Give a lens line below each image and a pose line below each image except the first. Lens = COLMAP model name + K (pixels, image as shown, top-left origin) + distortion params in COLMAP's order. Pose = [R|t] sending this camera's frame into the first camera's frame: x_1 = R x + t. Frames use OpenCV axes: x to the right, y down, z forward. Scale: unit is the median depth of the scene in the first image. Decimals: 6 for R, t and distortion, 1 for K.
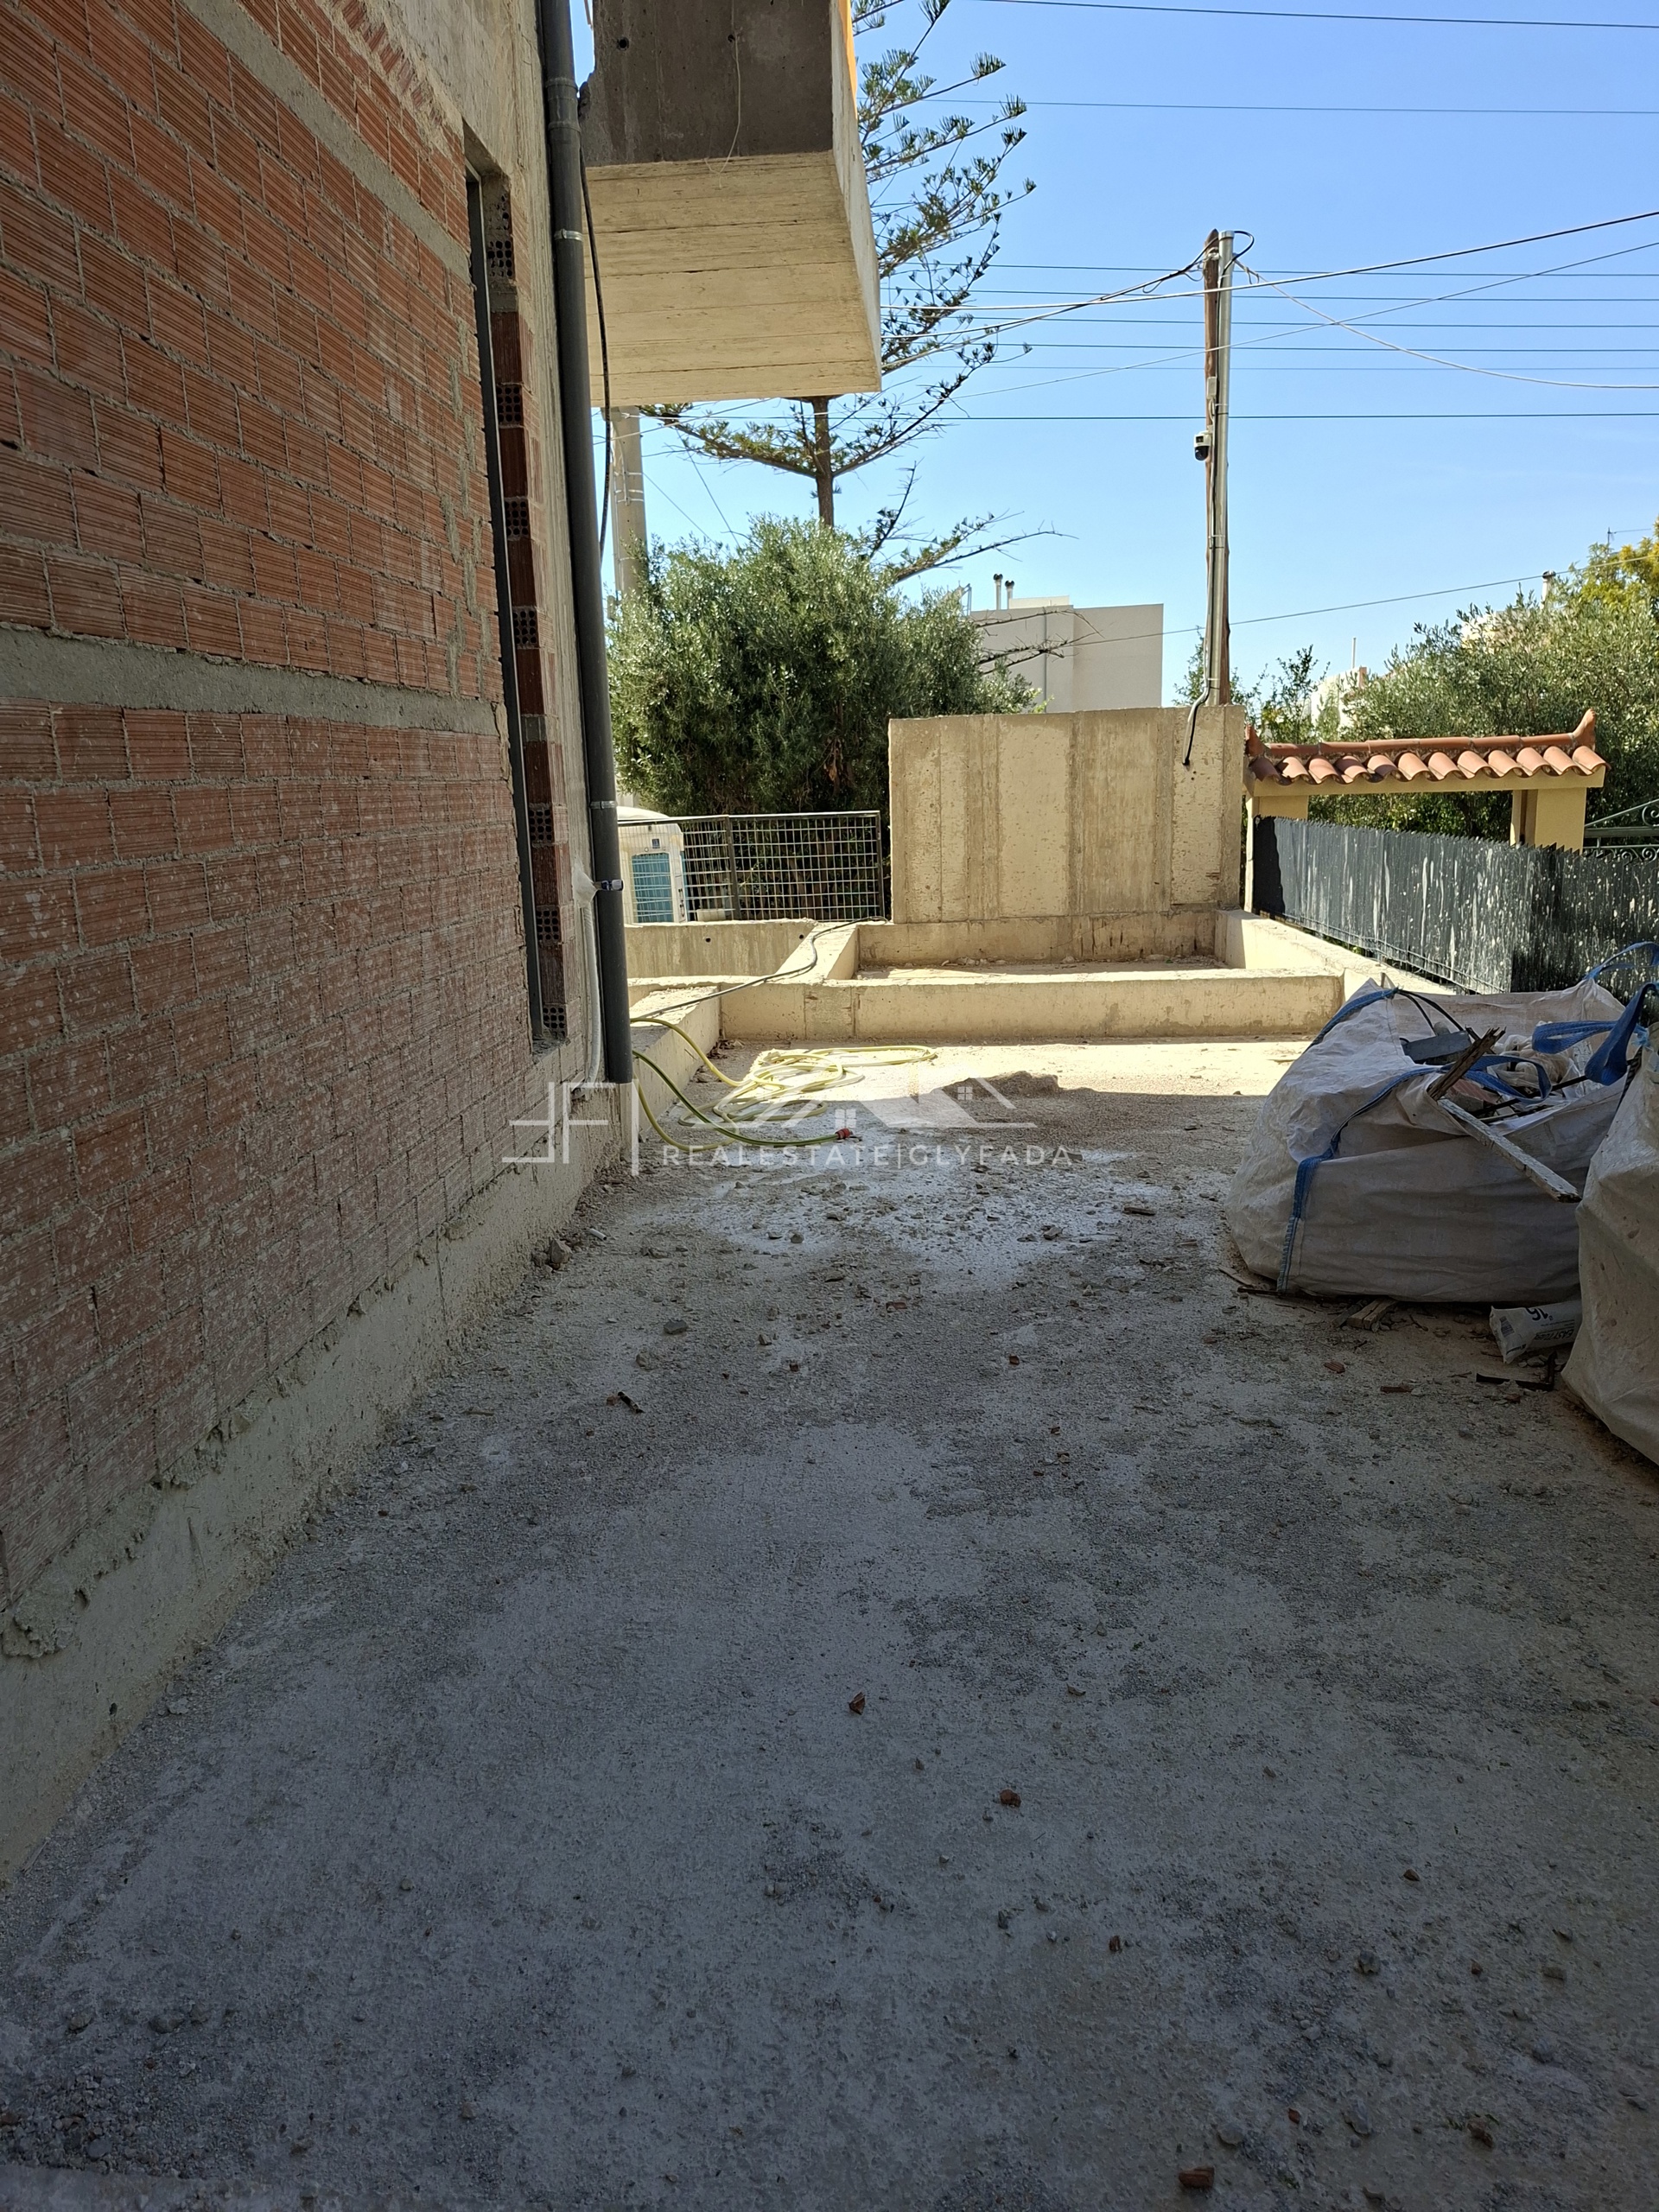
lens RADIAL K [[1538.3, 0, 813.9], [0, 1538.3, 1109.0], [0, 0, 1]] dist [0.097579, -0.132018]
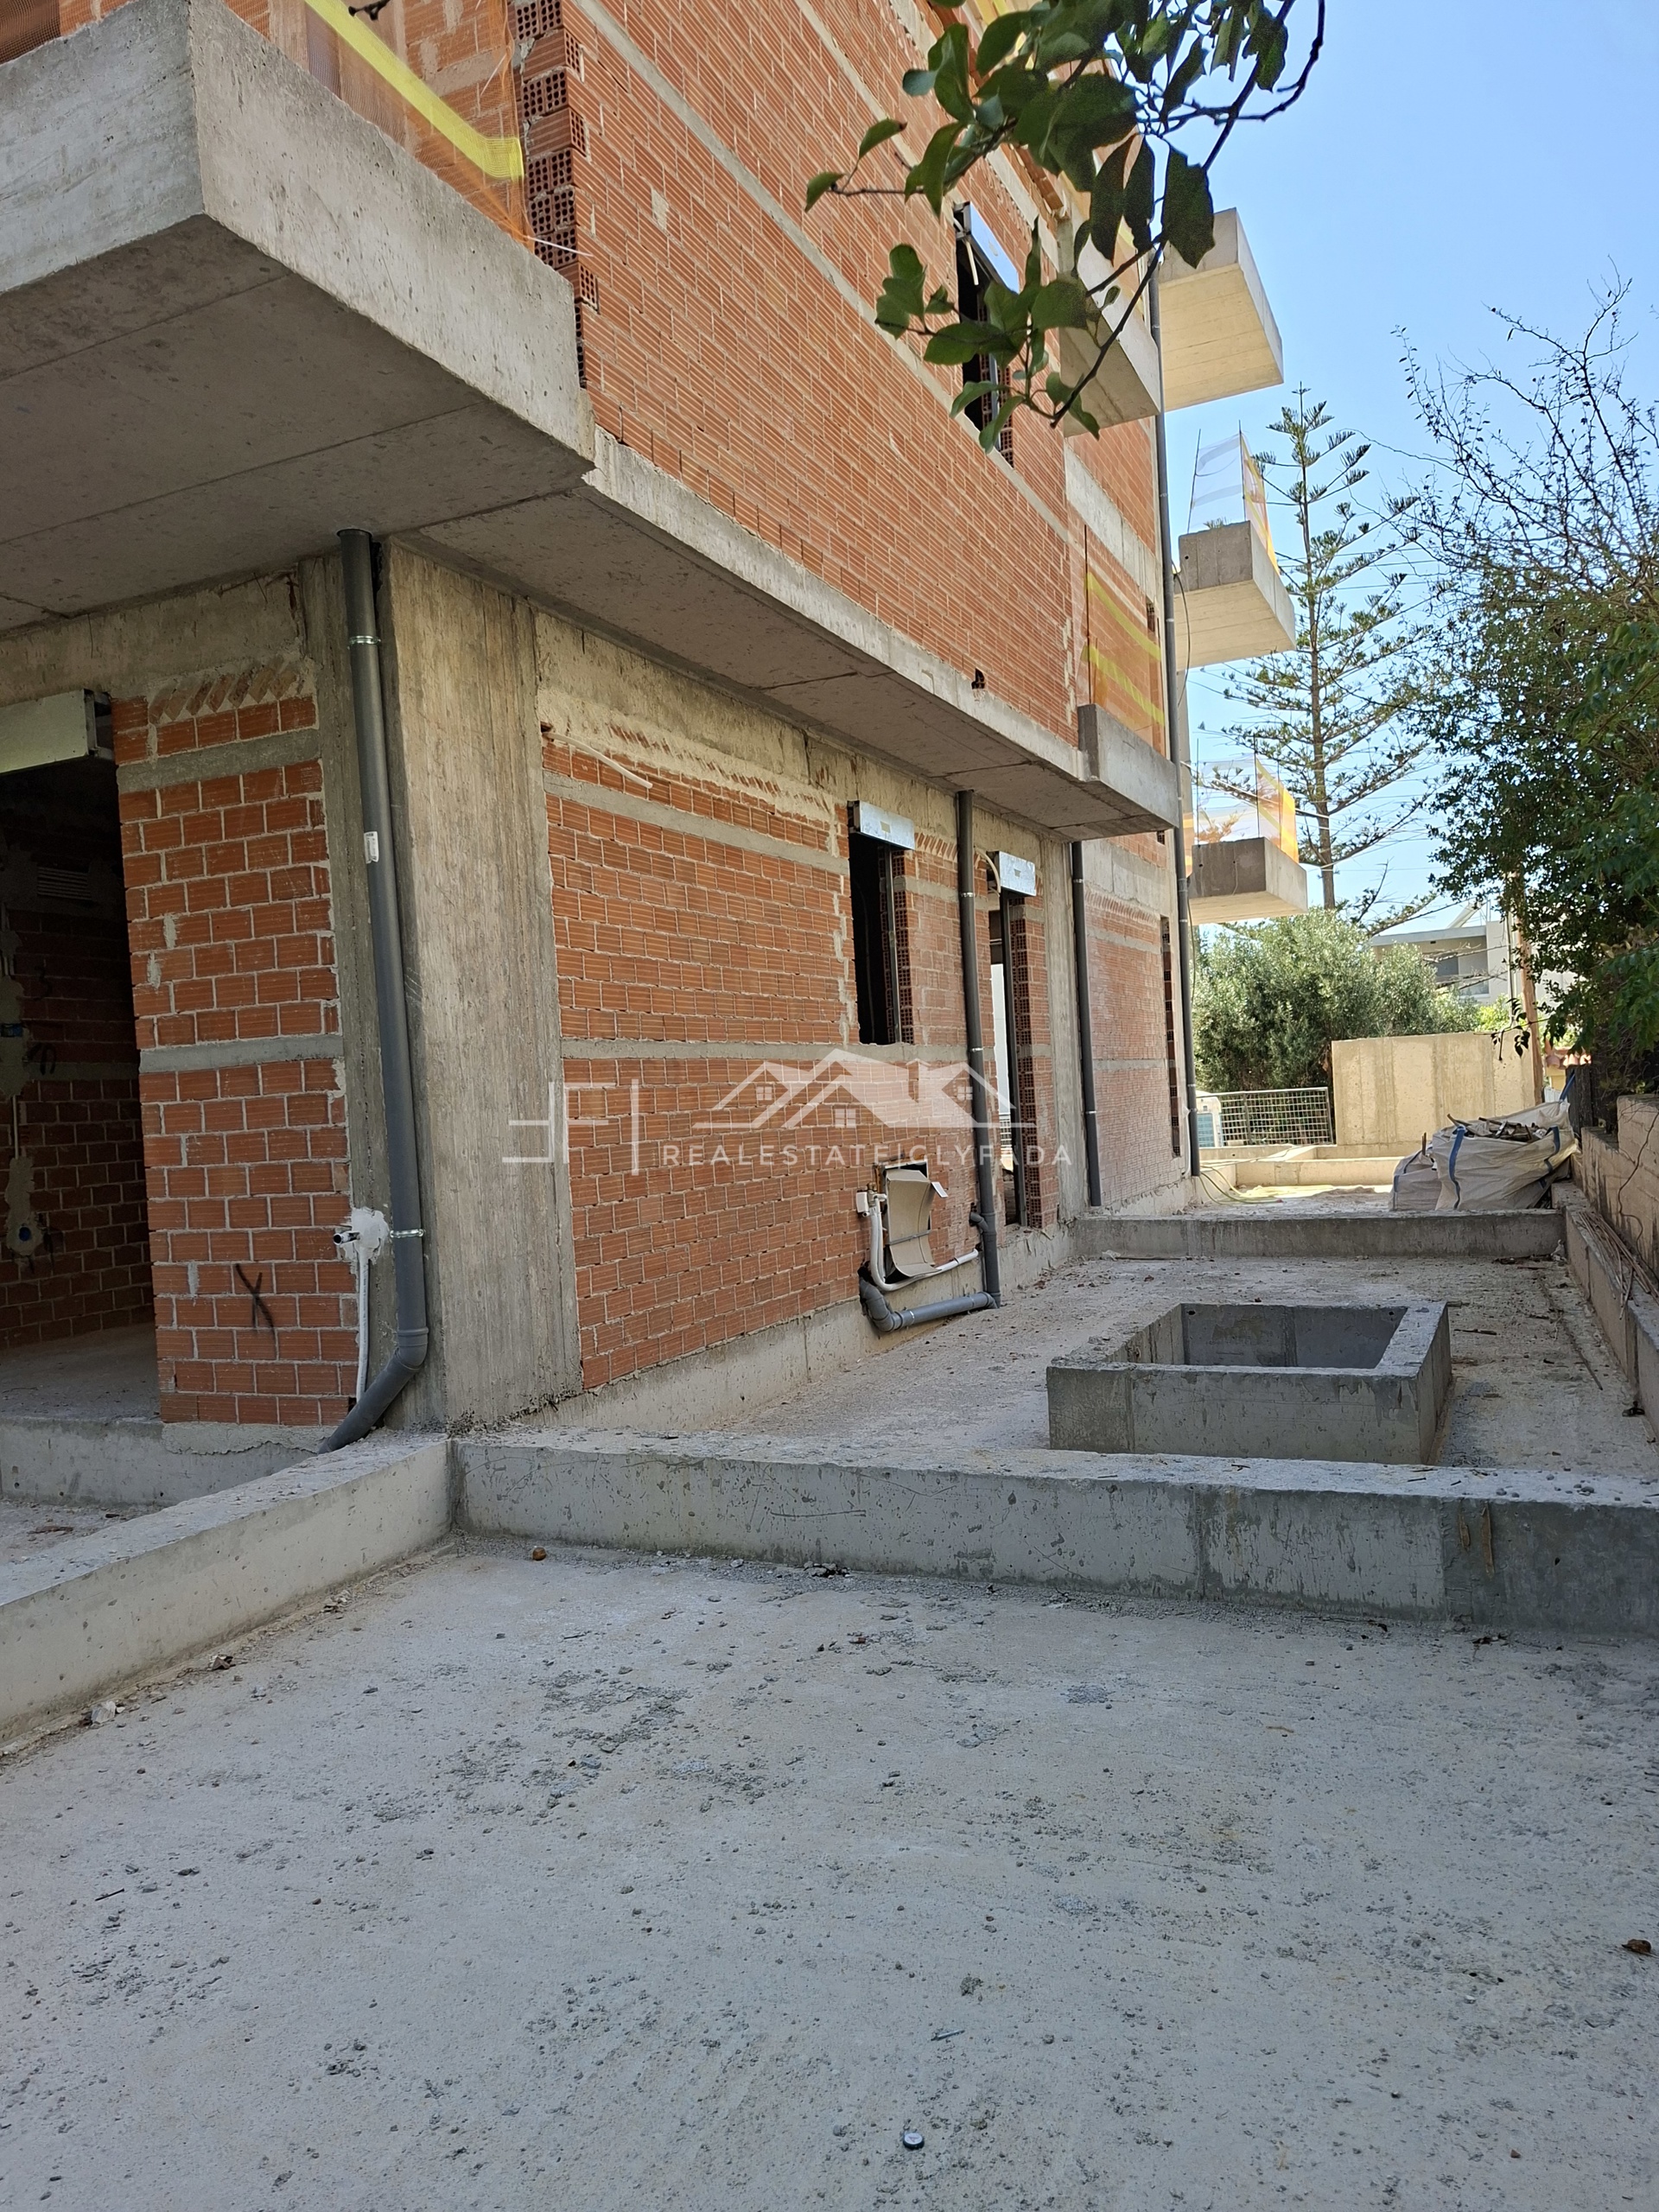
lens RADIAL K [[1538.3, 0, 813.9], [0, 1538.3, 1109.0], [0, 0, 1]] dist [0.097579, -0.132018]
pose [[0.941162, -0.018243, -0.337463, 0.091453], [-0.044581, 0.983114, -0.177479, 0.202276], [0.335003, 0.182081, 0.924456, -0.984302]]
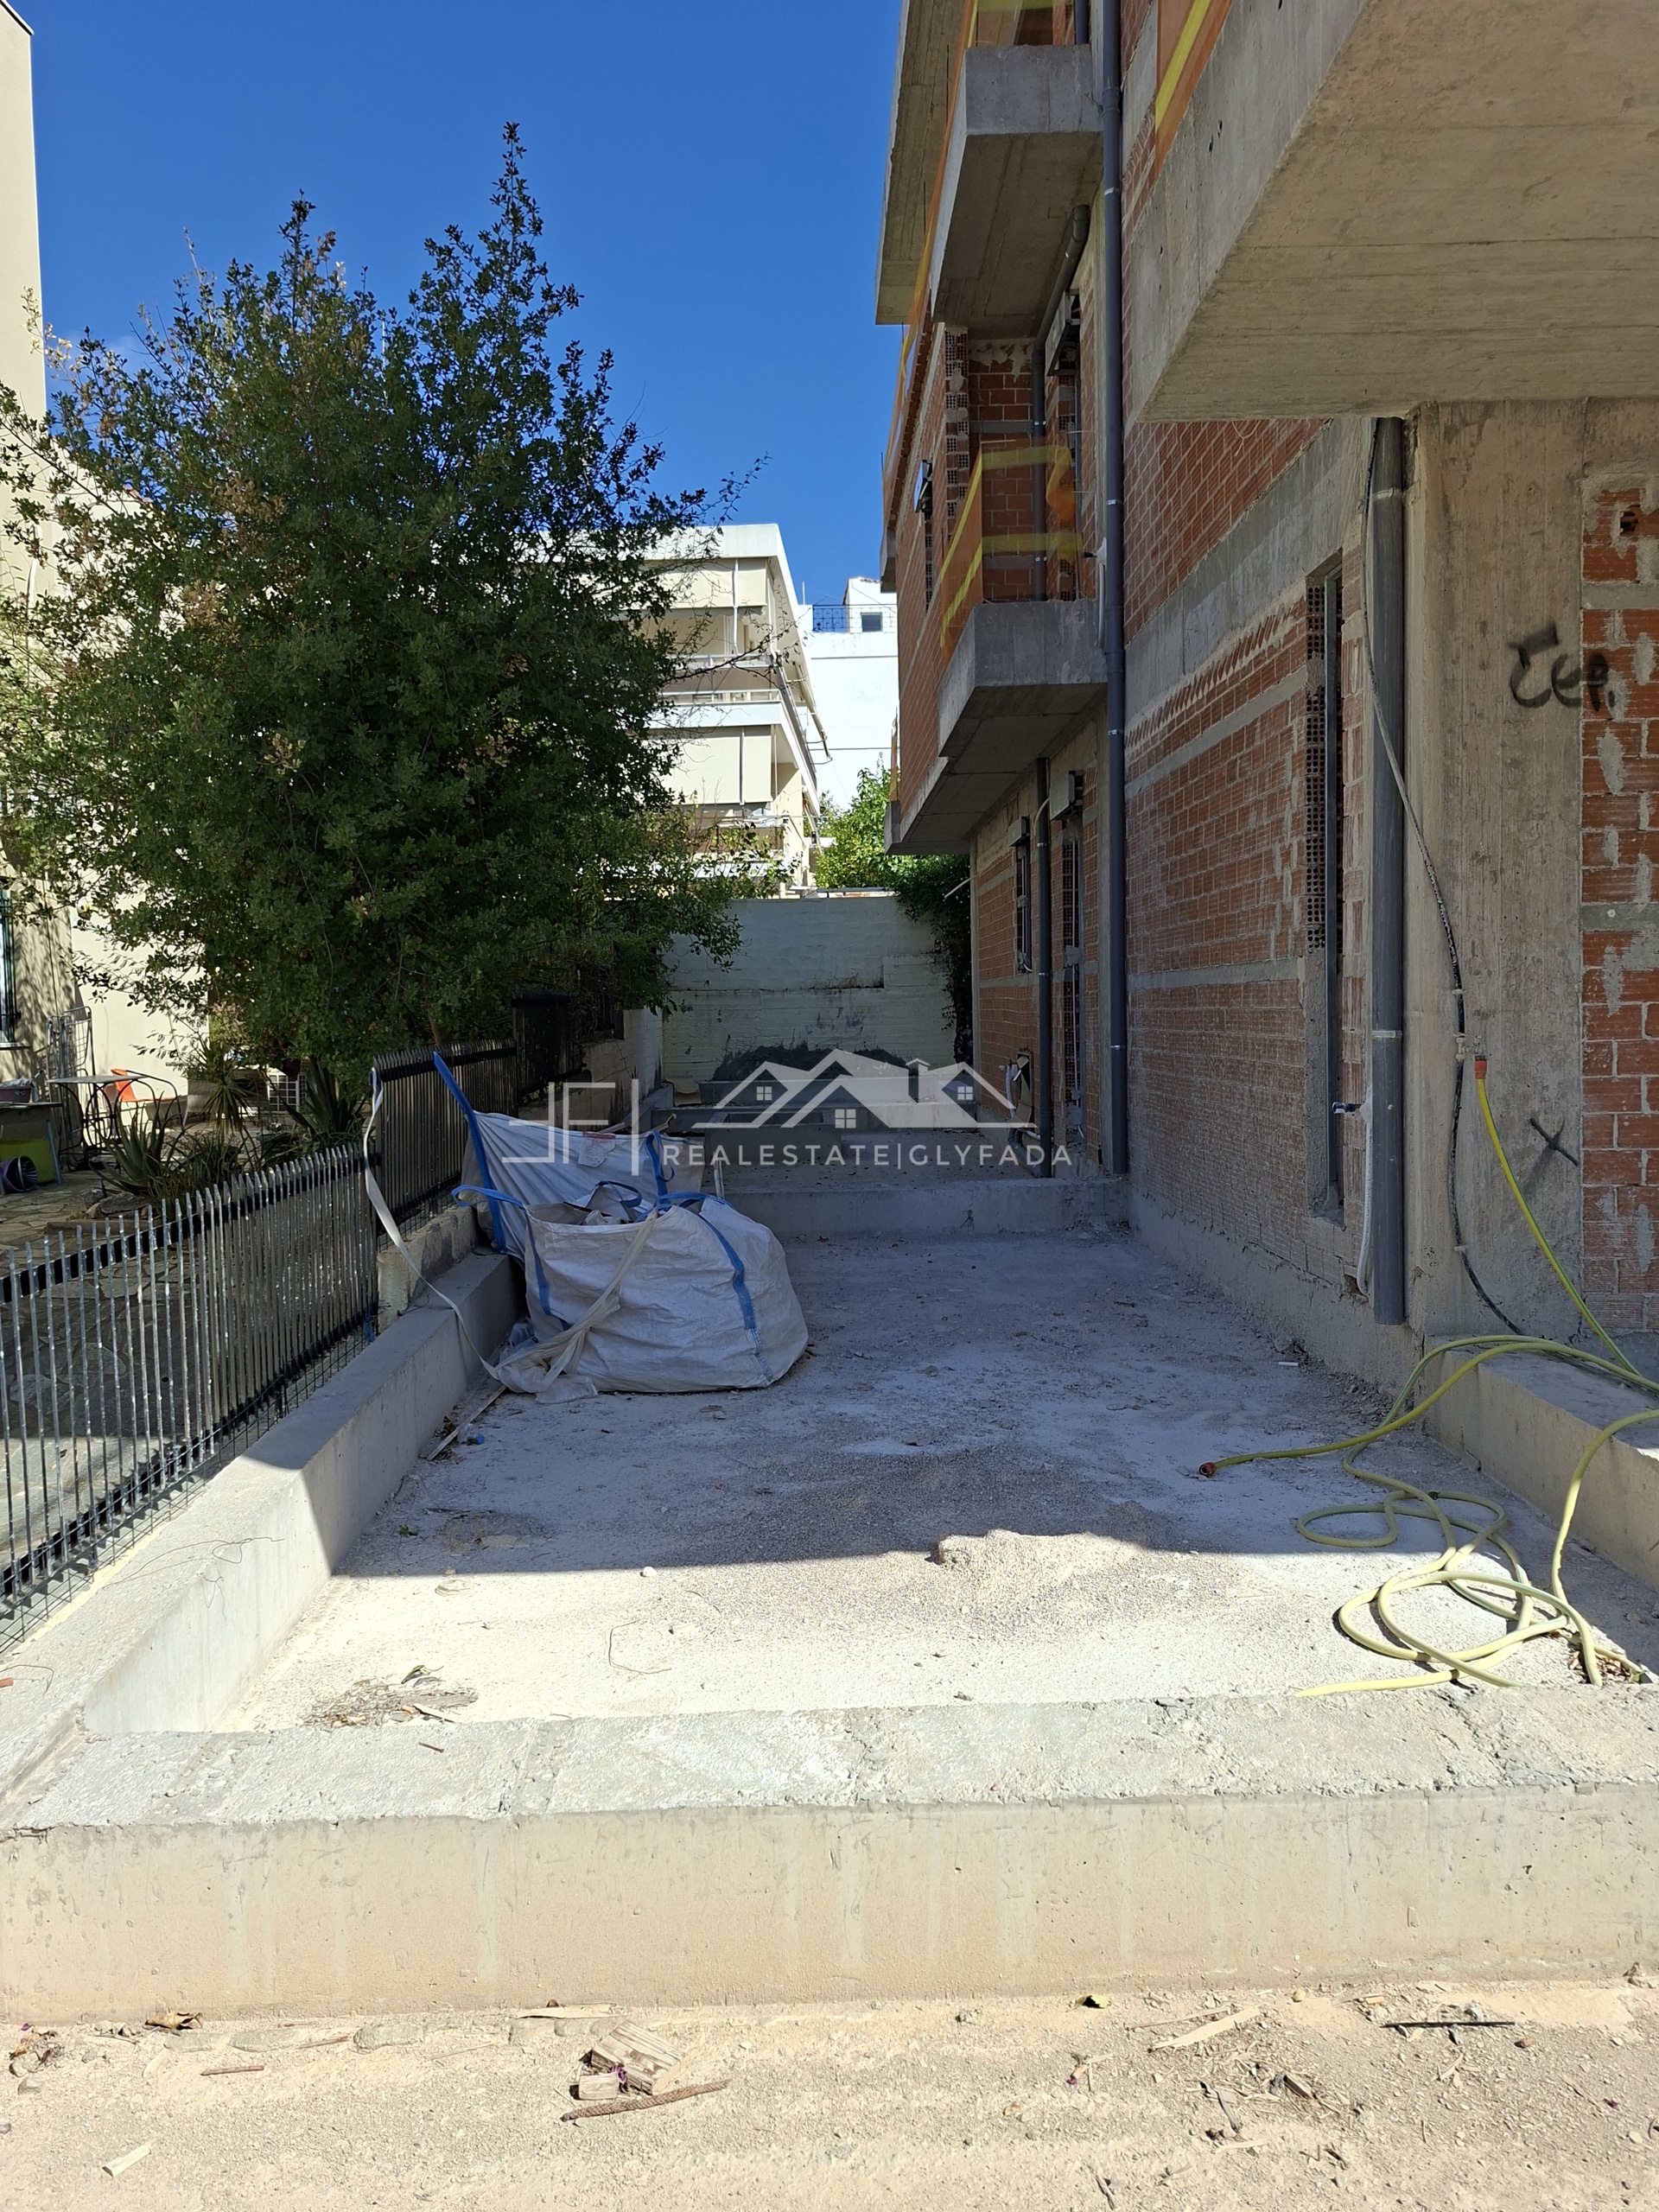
lens RADIAL K [[1538.3, 0, 813.9], [0, 1538.3, 1109.0], [0, 0, 1]] dist [0.097579, -0.132018]
pose [[-0.994054, 0.063956, -0.088123, 0.120570], [0.037398, 0.960626, 0.275317, -0.169065], [0.102262, 0.270385, -0.957306, 0.743350]]
